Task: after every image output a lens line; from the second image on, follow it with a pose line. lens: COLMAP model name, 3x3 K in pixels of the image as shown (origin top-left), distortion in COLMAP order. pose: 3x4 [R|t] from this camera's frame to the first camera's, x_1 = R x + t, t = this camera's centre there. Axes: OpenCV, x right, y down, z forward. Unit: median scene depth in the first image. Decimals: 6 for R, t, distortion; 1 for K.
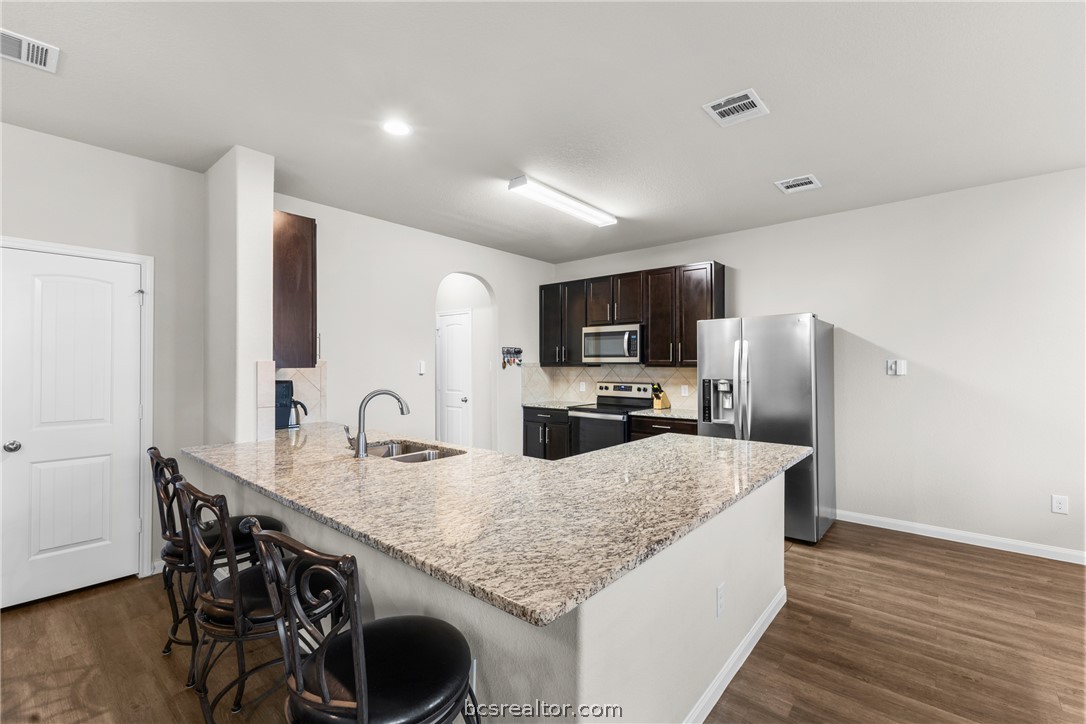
lens RADIAL K [[469.5, 0, 546.4], [0, 469.5, 377.7], [0, 0, 1]] dist [0.009548, 0.000039]
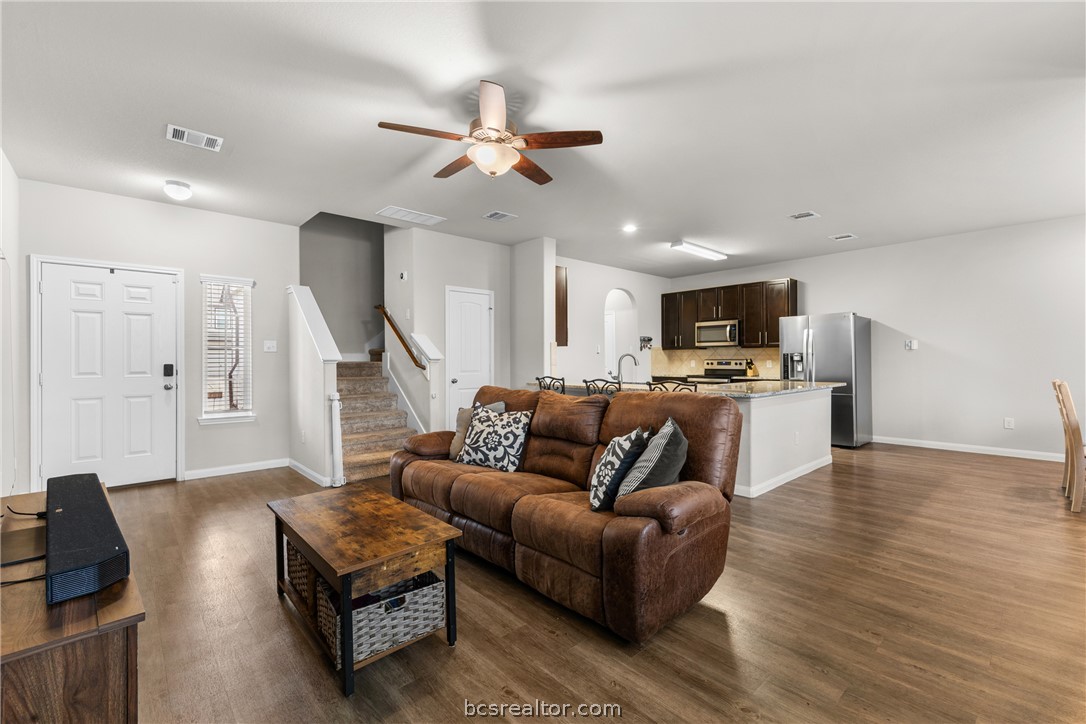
lens RADIAL K [[467.1, 0, 549.2], [0, 467.1, 367.6], [0, 0, 1]] dist [0.015718, 0.000099]
pose [[0.992428, -0.001684, -0.122820, -0.216379], [0.000347, 0.999940, -0.010908, 0.055094], [0.122831, 0.010783, 0.992369, -0.564403]]
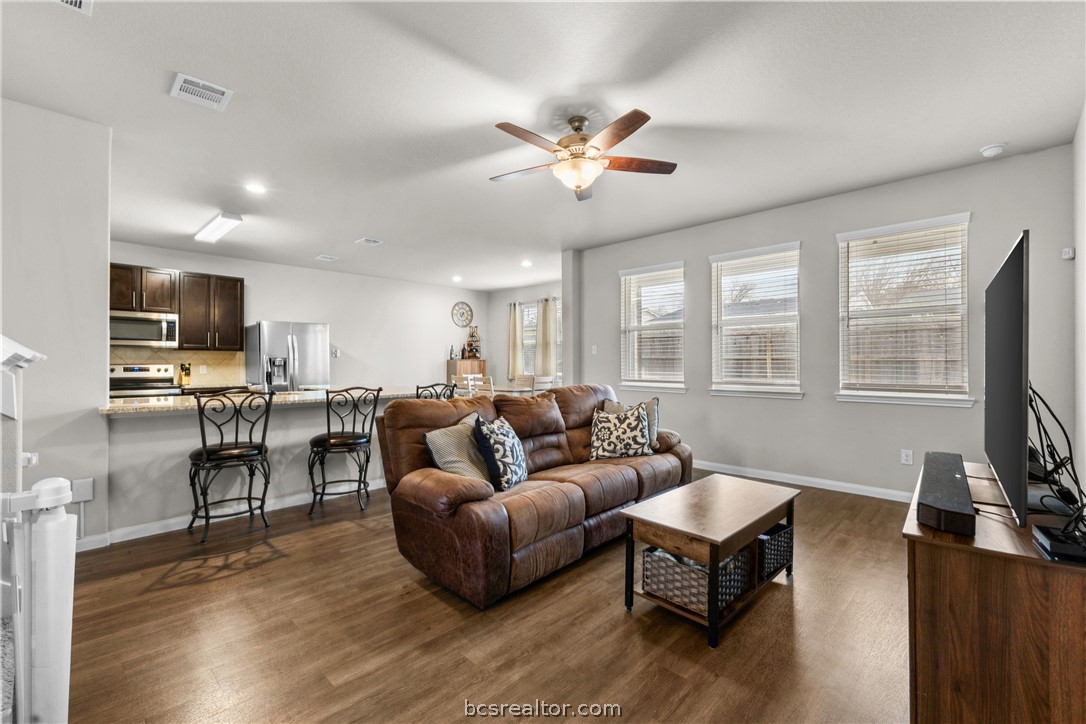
lens RADIAL K [[469.5, 0, 546.4], [0, 469.5, 377.7], [0, 0, 1]] dist [0.009548, 0.000039]
pose [[0.081318, -0.029200, 0.996260, -0.929061], [0.025543, 0.999304, 0.027204, 0.038745], [-0.996361, 0.023235, 0.082008, -0.050769]]
